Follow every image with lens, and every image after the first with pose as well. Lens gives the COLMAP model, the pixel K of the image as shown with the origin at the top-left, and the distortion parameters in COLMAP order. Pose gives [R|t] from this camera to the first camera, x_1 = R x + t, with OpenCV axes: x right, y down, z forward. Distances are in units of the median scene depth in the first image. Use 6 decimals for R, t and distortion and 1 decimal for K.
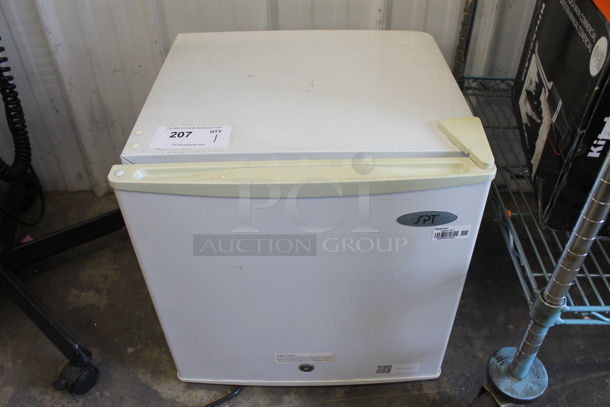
lens RADIAL K [[515.8, 0, 305.0], [0, 515.8, 203.5], [0, 0, 1]] dist [-0.176386, 0.150208]
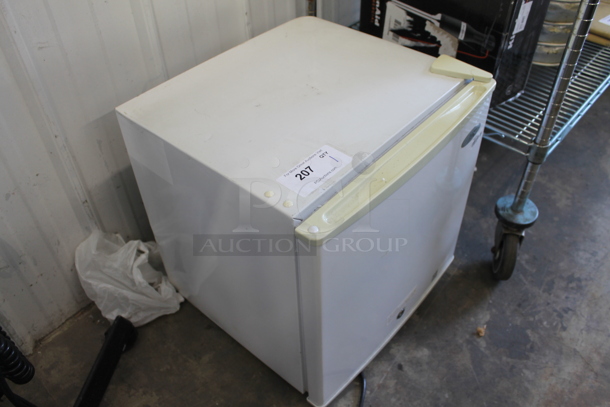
lens RADIAL K [[515.8, 0, 305.0], [0, 515.8, 203.5], [0, 0, 1]] dist [-0.176386, 0.150208]
pose [[0.660349, -0.517074, 0.544586, -0.536519], [0.503343, 0.842936, 0.190012, -0.180071], [-0.557301, 0.148640, 0.816898, 0.118434]]
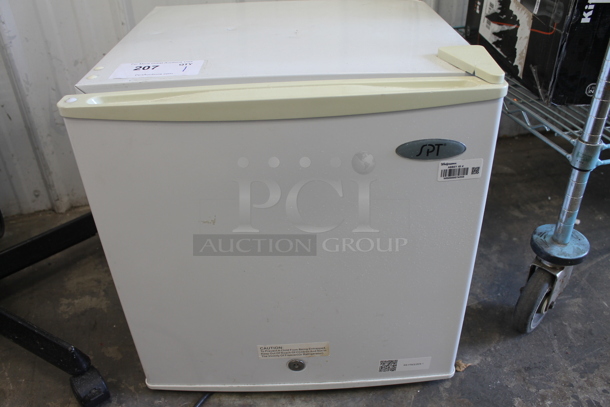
lens RADIAL K [[515.8, 0, 305.0], [0, 515.8, 203.5], [0, 0, 1]] dist [-0.176386, 0.150208]
pose [[0.960015, -0.168142, 0.223828, -0.235603], [0.195818, 0.974712, -0.107663, 0.194950], [-0.200065, 0.147188, 0.968664, 0.043805]]
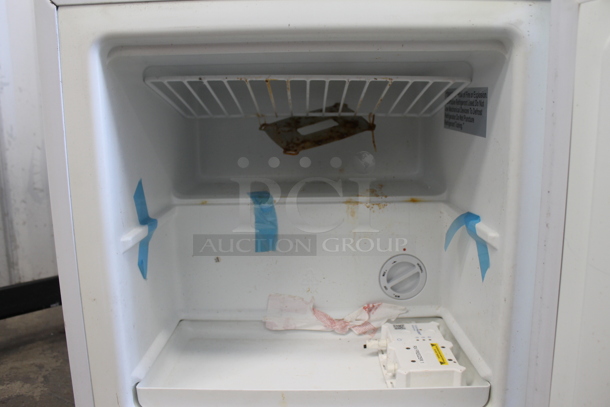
lens RADIAL K [[515.8, 0, 305.0], [0, 515.8, 203.5], [0, 0, 1]] dist [-0.176386, 0.150208]
pose [[0.968044, -0.048851, 0.245976, -0.221659], [0.164531, 0.863953, -0.475935, 0.354233], [-0.189262, 0.501197, 0.844382, 0.294784]]
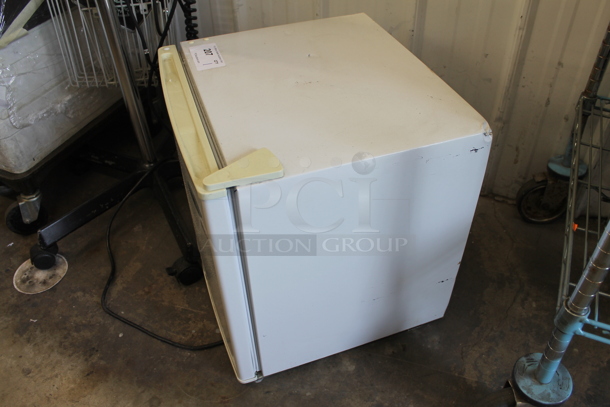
lens RADIAL K [[515.8, 0, 305.0], [0, 515.8, 203.5], [0, 0, 1]] dist [-0.176386, 0.150208]
pose [[0.917125, 0.248934, -0.311310, 0.147377], [-0.240758, 0.968400, 0.065088, 0.029398], [0.317675, 0.015256, 0.948077, -0.103001]]
